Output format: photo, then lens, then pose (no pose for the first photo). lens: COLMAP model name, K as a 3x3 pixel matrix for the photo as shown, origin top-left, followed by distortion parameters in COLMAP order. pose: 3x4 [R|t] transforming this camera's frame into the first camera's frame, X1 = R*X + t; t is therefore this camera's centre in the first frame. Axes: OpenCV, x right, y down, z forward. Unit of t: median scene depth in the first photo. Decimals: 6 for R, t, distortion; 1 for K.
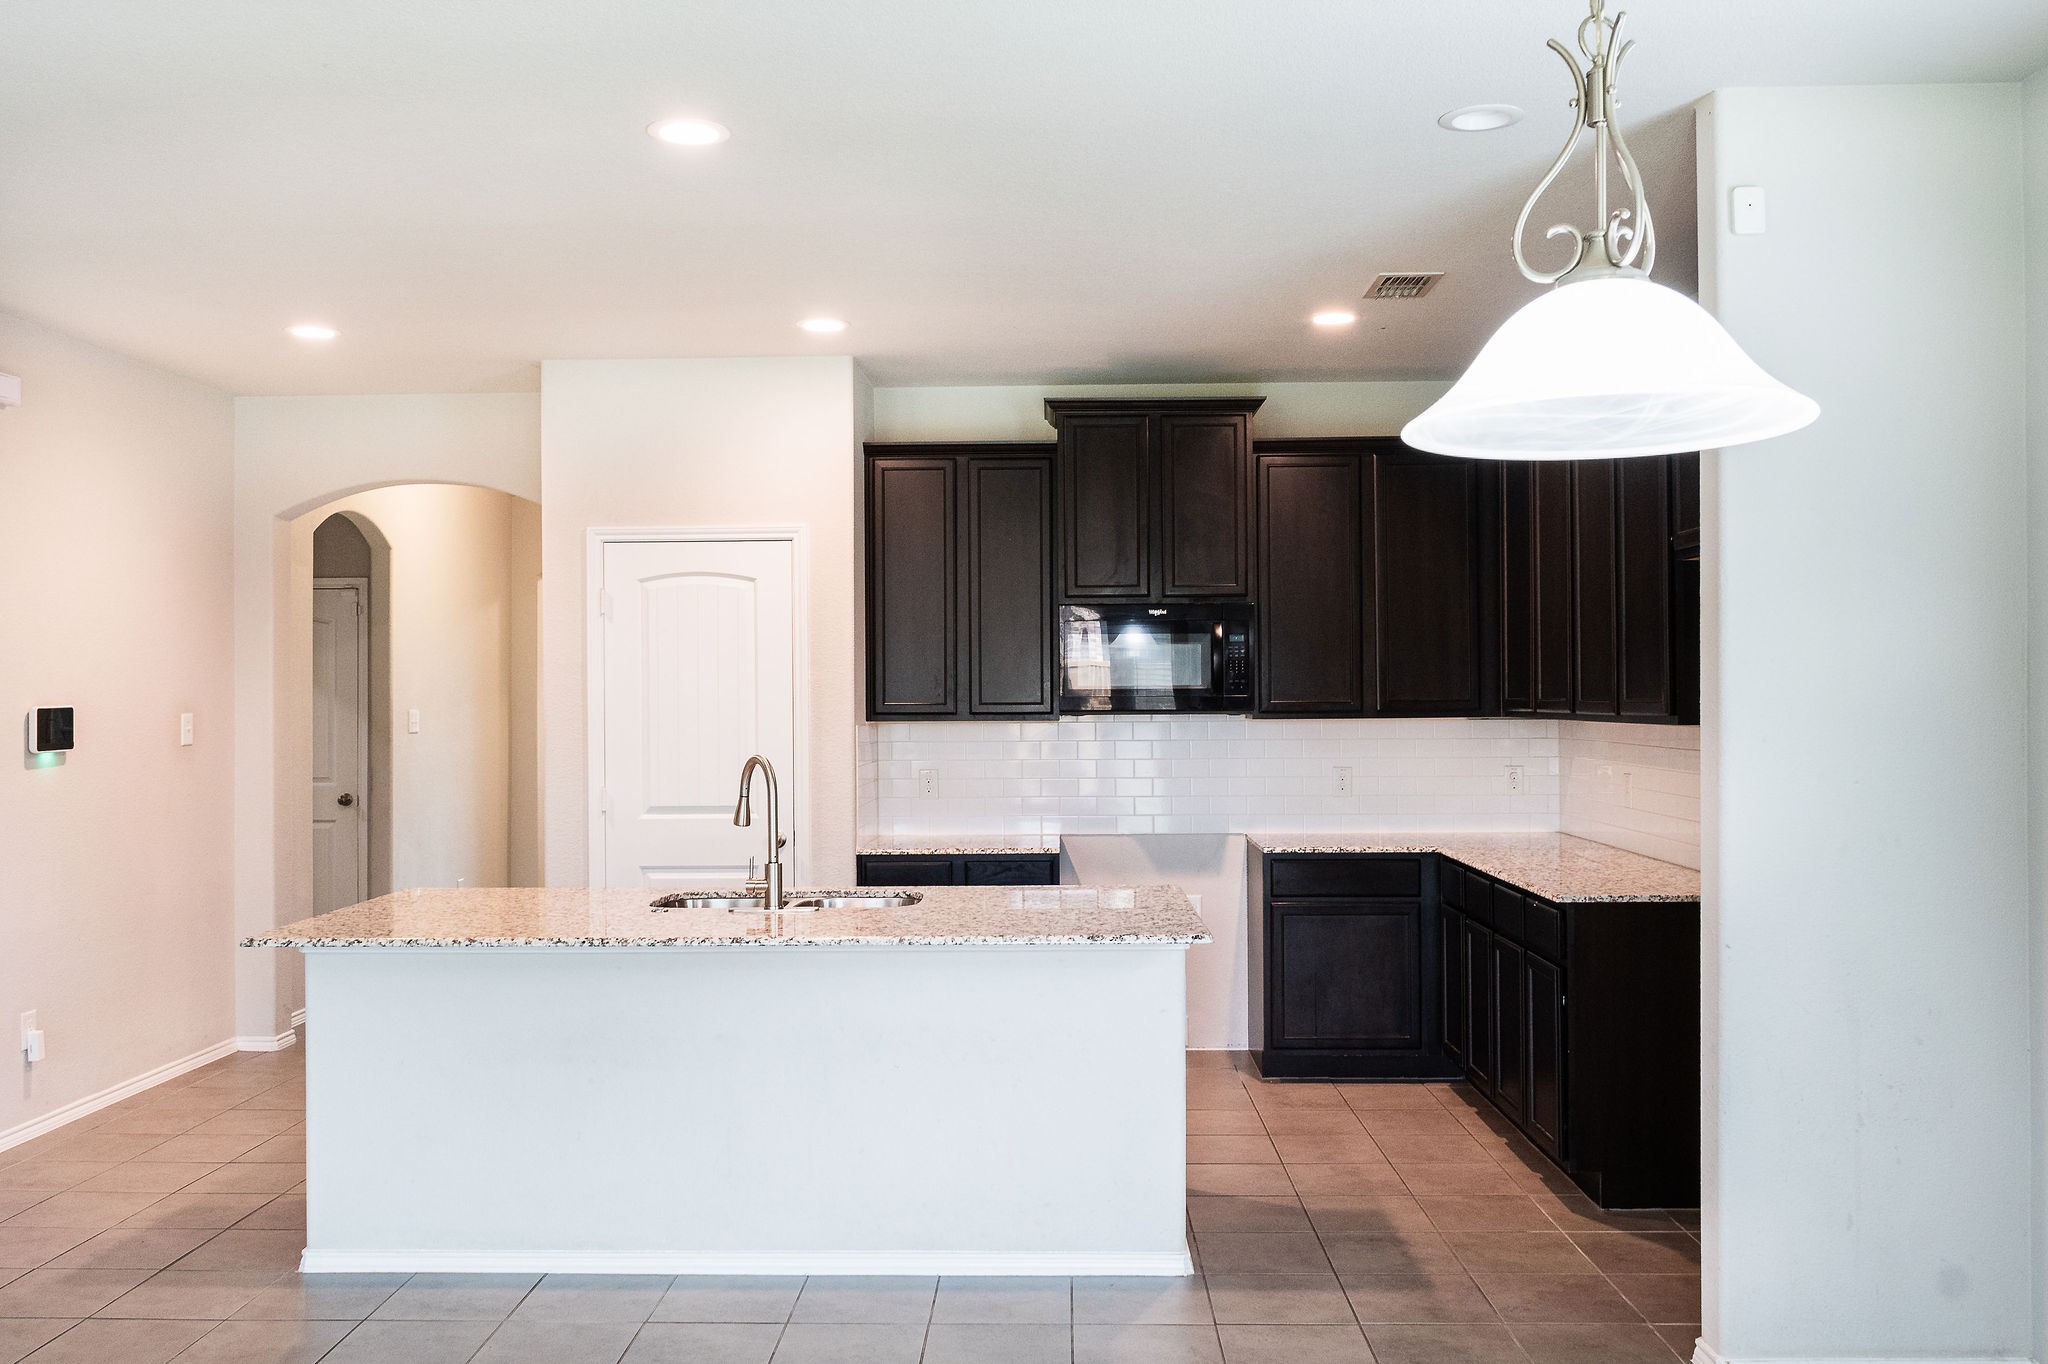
lens RADIAL K [[1654.5, 0, 912.5], [0, 1654.5, 681.3], [0, 0, 1]] dist [-0.017553, 0.007412]
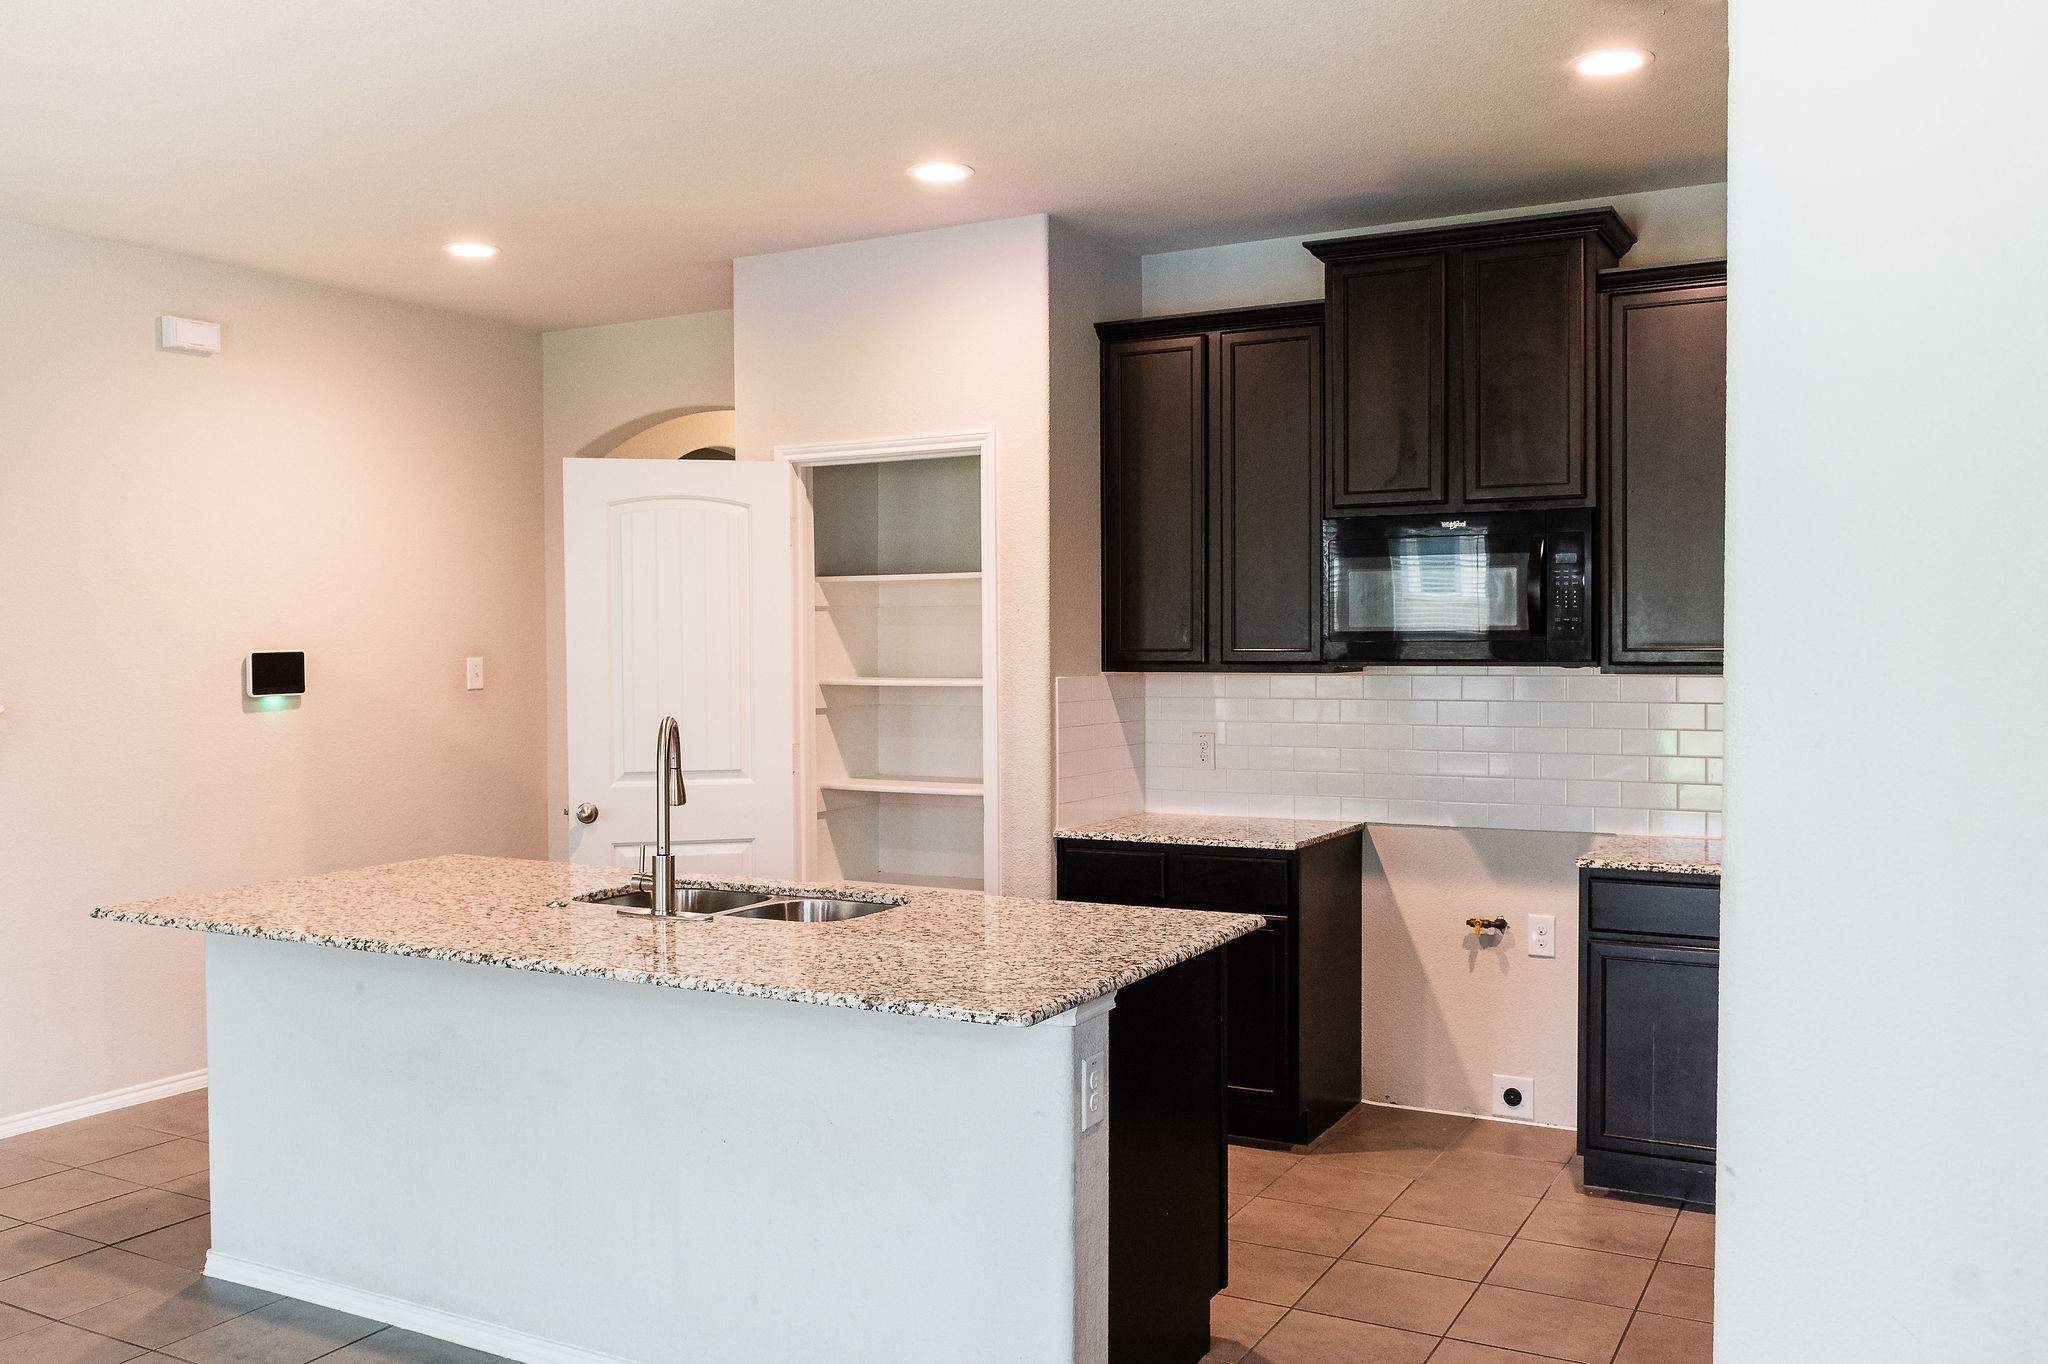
lens RADIAL K [[1654.5, 0, 952.6], [0, 1654.5, 684.0], [0, 0, 1]] dist [-0.017553, 0.007412]
pose [[0.899794, 0.012078, -0.436148, 0.269044], [0.004058, 0.999342, 0.036047, 0.000982], [0.436296, -0.034205, 0.899153, 0.254894]]
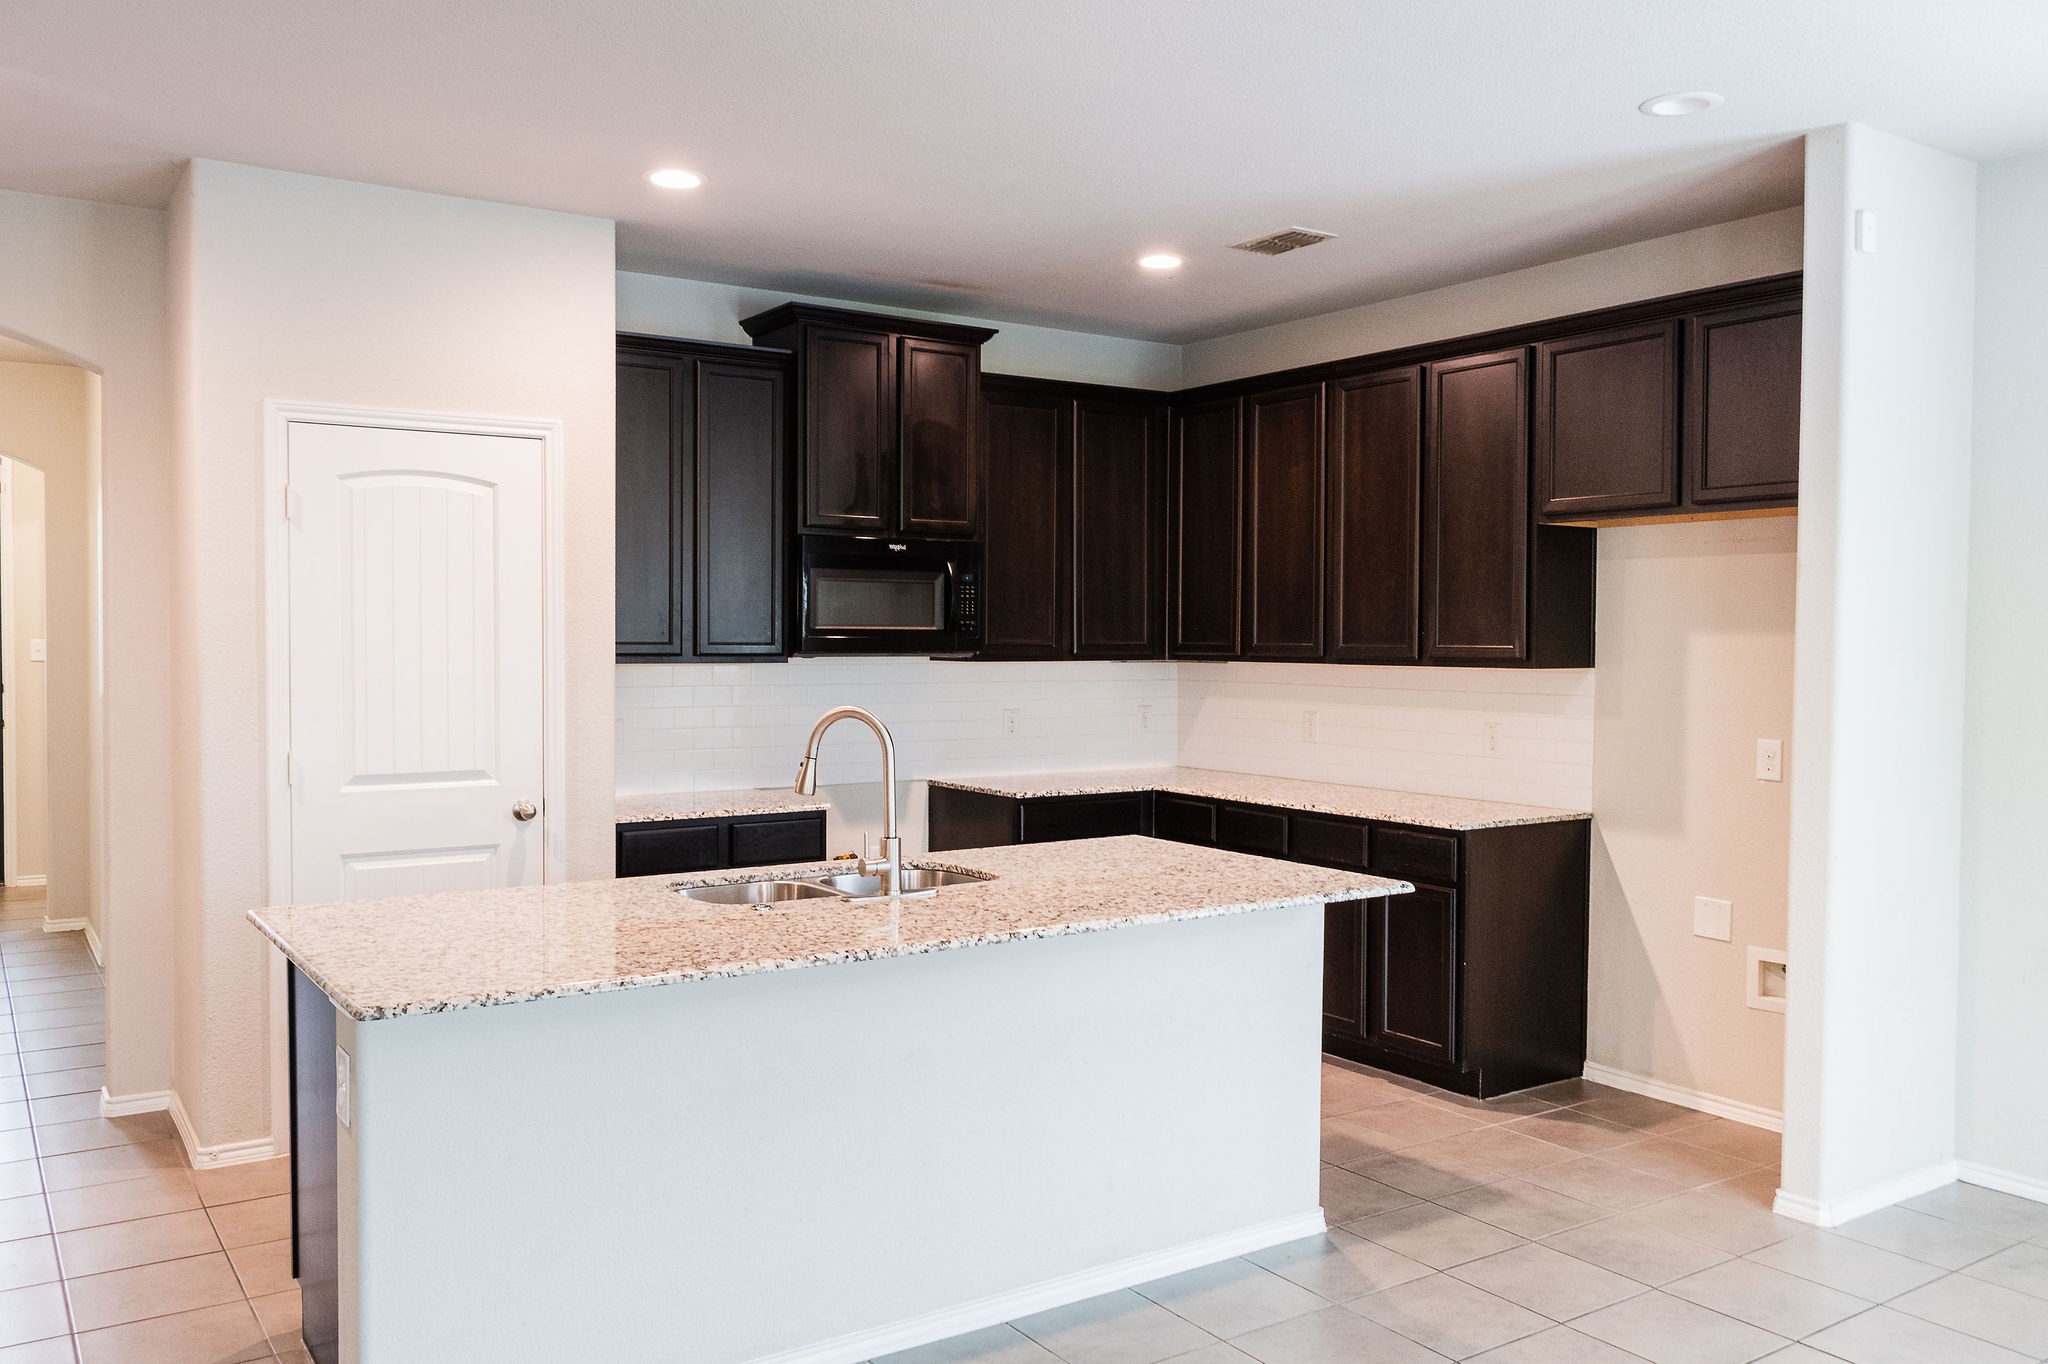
lens RADIAL K [[1654.5, 0, 934.8], [0, 1654.5, 672.2], [0, 0, 1]] dist [-0.017553, 0.007412]
pose [[0.807125, -0.003114, 0.590373, -0.390815], [-0.015820, 0.999513, 0.026900, 0.003552], [-0.590169, -0.031052, 0.806682, 0.232581]]
